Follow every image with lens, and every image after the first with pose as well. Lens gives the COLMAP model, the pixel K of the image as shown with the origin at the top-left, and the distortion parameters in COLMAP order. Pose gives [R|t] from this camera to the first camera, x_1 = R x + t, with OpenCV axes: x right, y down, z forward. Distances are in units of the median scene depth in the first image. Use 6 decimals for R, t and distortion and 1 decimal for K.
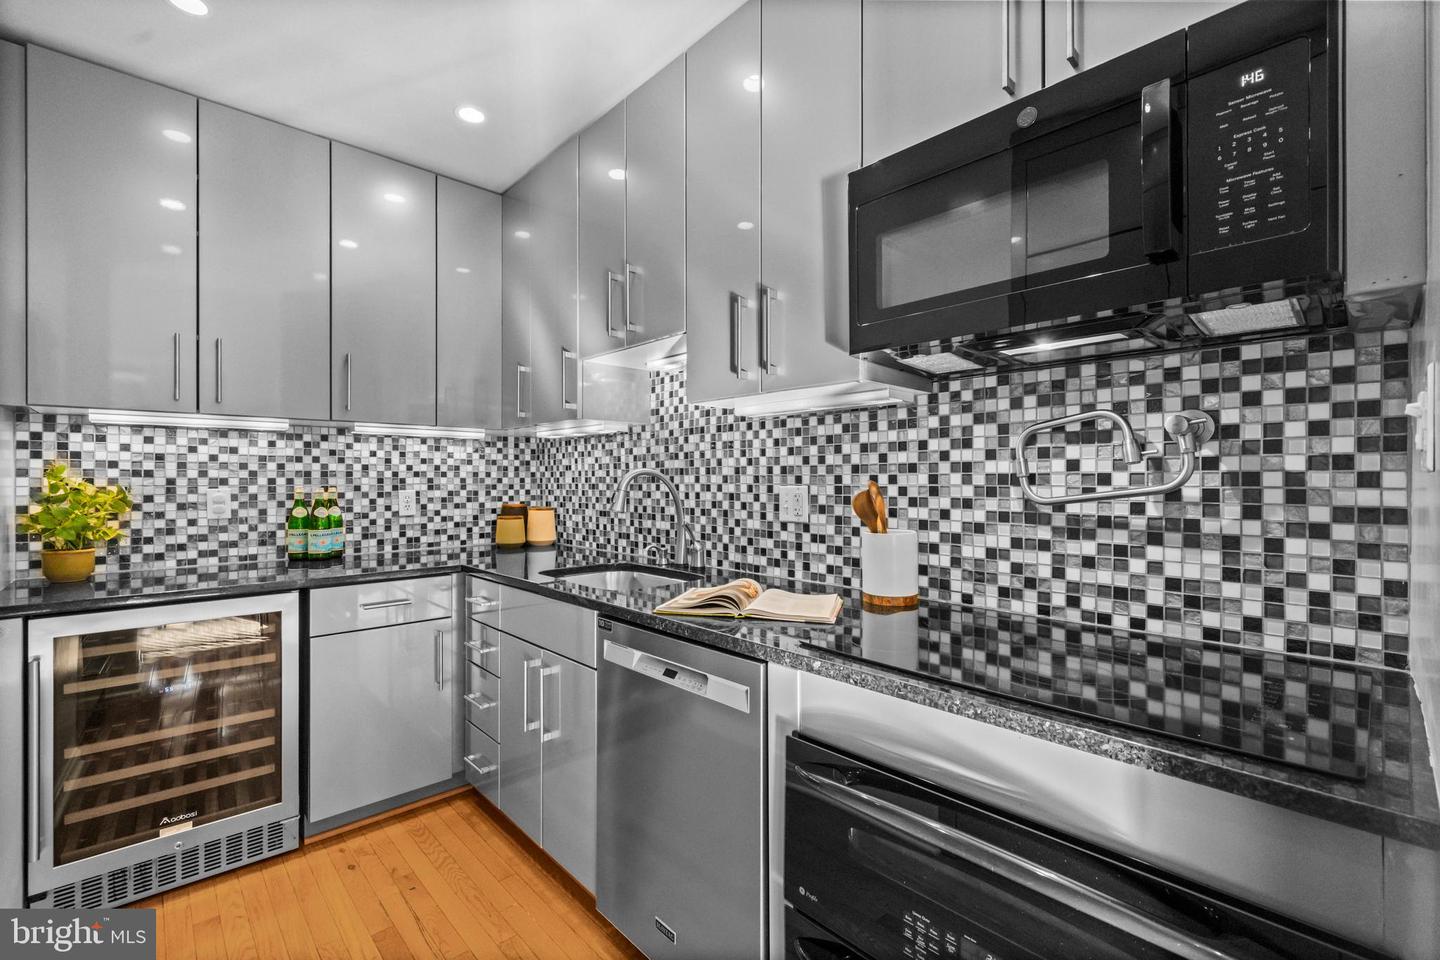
lens RADIAL K [[614.8, 0, 715.9], [0, 614.8, 475.3], [0, 0, 1]] dist [-0.001303, 0.000045]
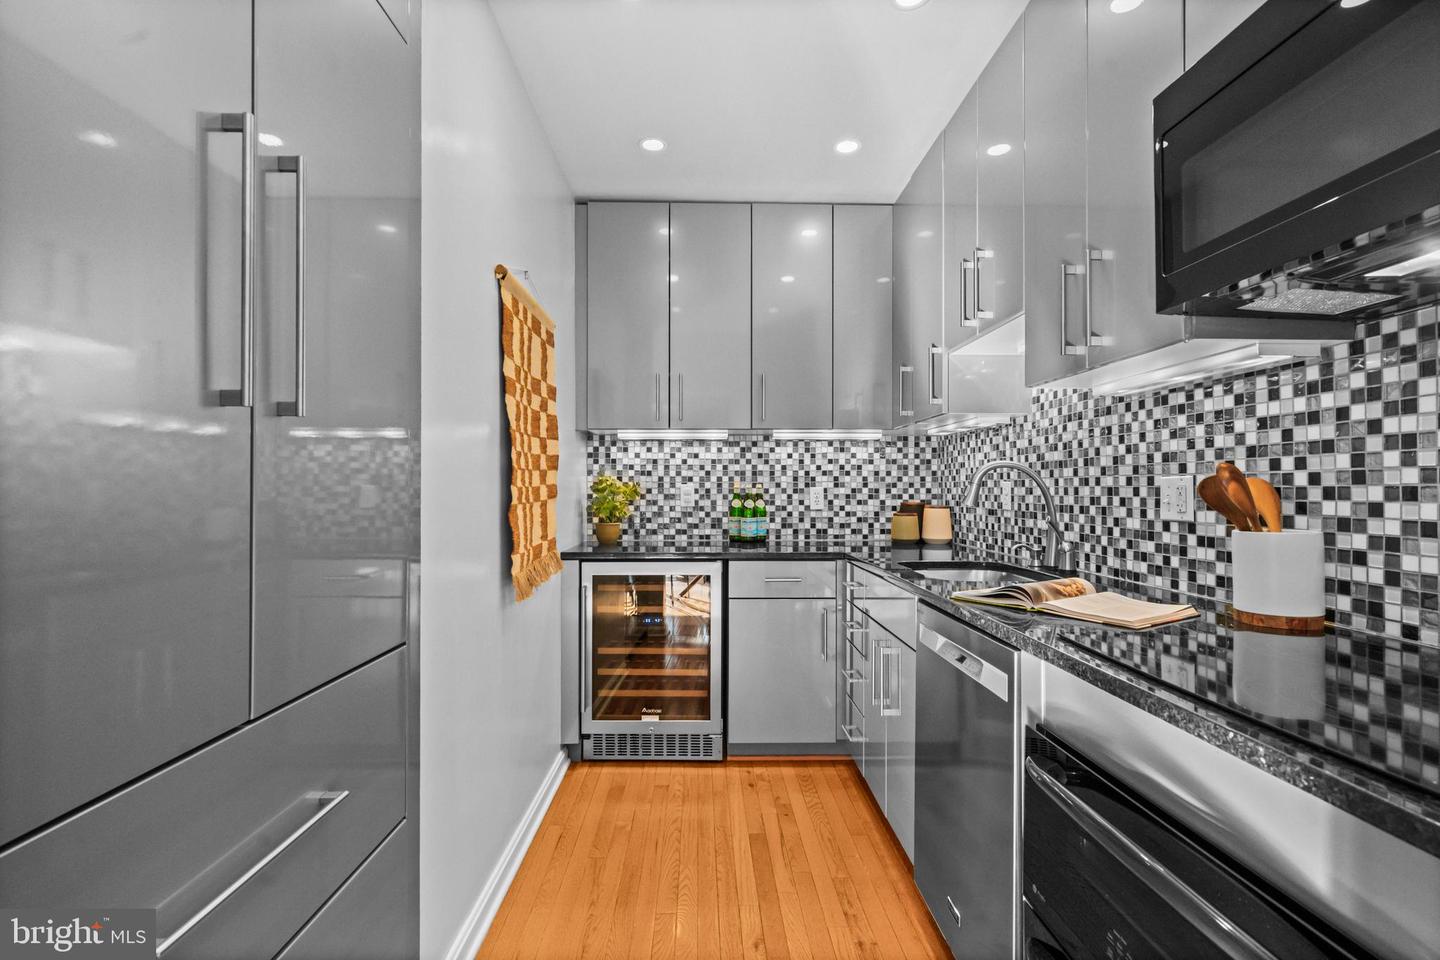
lens RADIAL K [[665.8, 0, 720.0], [0, 665.8, 480.0], [0, 0, 1]] dist [0.001010, 0.000275]
pose [[0.748501, -0.005892, -0.663108, 0.243635], [0.001953, 0.999976, -0.006681, 0.025411], [0.663131, 0.003705, 0.748494, -0.053088]]
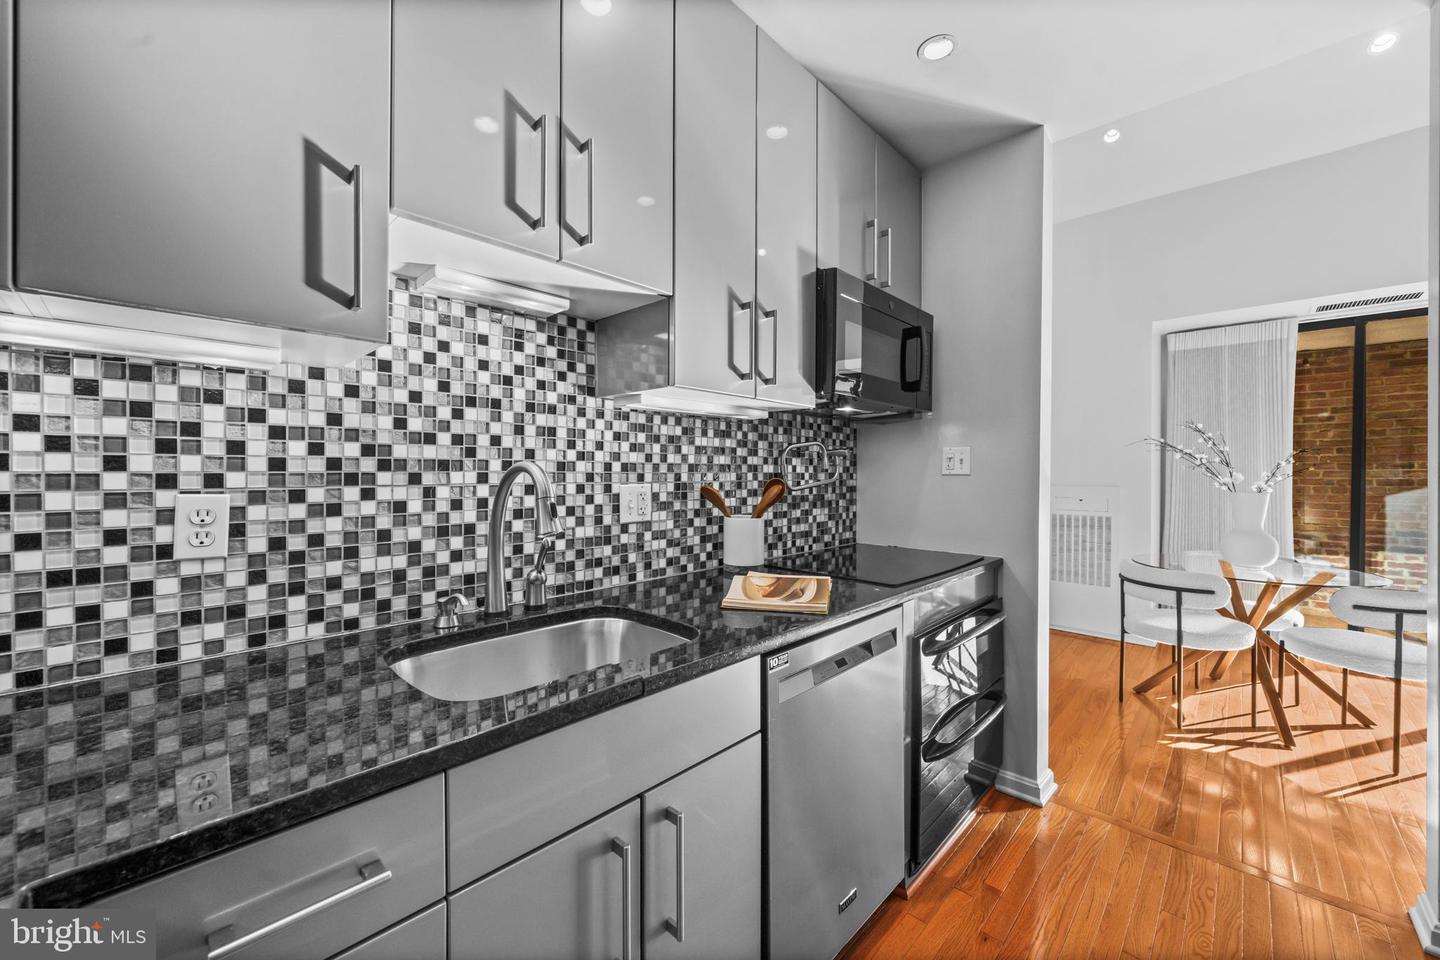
lens RADIAL K [[558.3, 0, 722.8], [0, 558.3, 470.0], [0, 0, 1]] dist [-0.001818, -0.000096]
pose [[-0.061514, 0.001981, 0.998104, -0.700672], [-0.012387, 0.999920, -0.002748, -0.003683], [-0.998029, -0.012532, -0.061484, 0.868555]]
